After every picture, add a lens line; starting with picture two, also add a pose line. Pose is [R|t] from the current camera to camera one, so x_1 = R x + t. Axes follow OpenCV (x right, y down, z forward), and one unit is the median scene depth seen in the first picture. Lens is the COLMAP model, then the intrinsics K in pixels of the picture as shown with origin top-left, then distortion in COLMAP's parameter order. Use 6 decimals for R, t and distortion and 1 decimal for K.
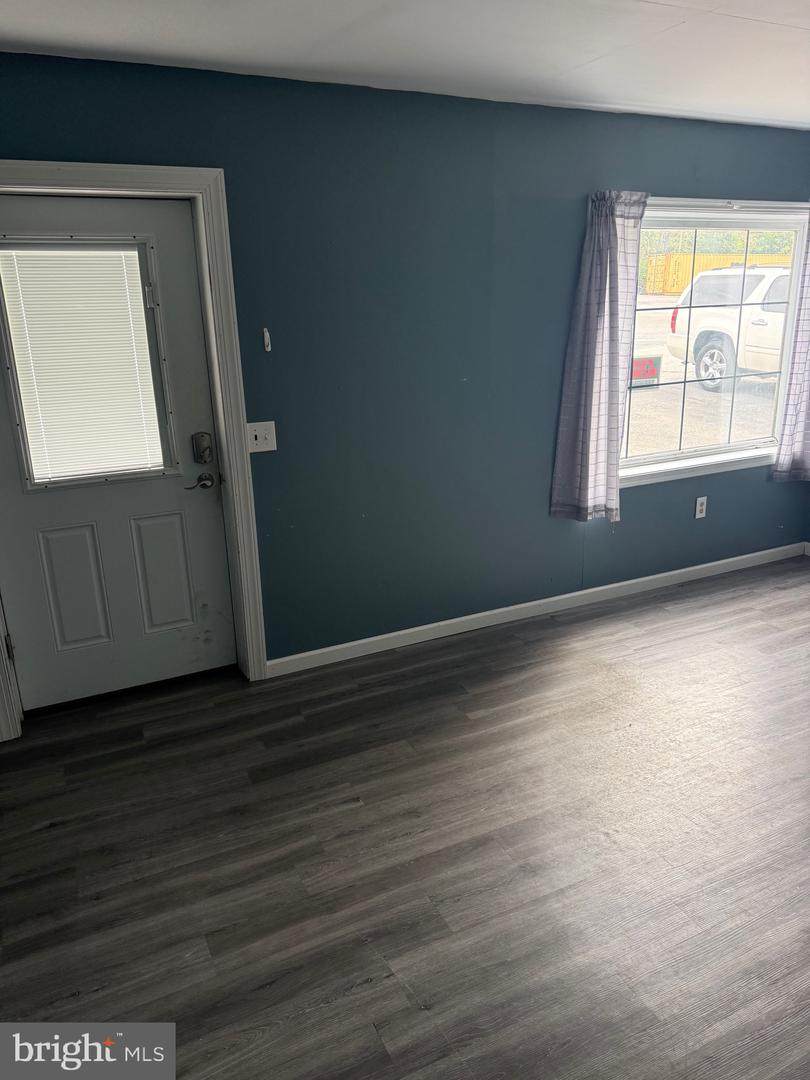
lens RADIAL K [[720.9, 0, 405.0], [0, 720.9, 540.0], [0, 0, 1]] dist [0.009414, 0.000519]
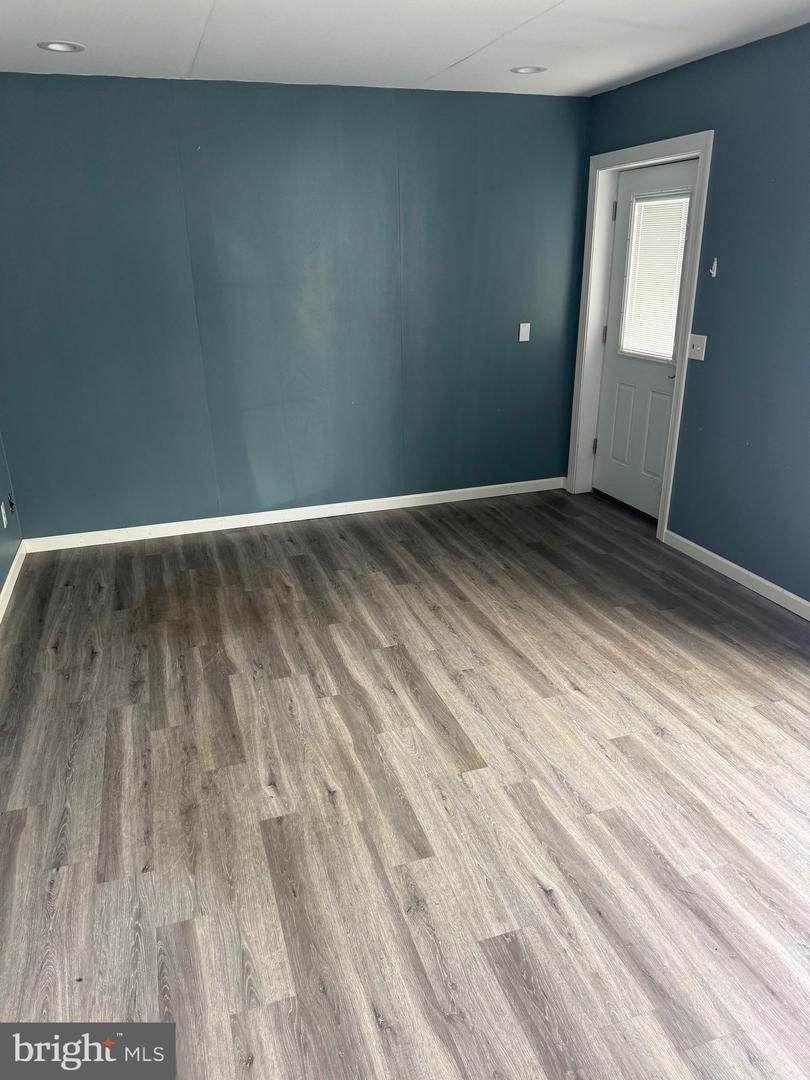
lens RADIAL K [[753.8, 0, 405.0], [0, 753.8, 540.0], [0, 0, 1]] dist [-0.017752, -0.000148]
pose [[-0.117933, 0.380808, -0.917103, 1.212607], [-0.279789, 0.873389, 0.398636, -0.237350], [0.952791, 0.303607, 0.003545, 0.649426]]
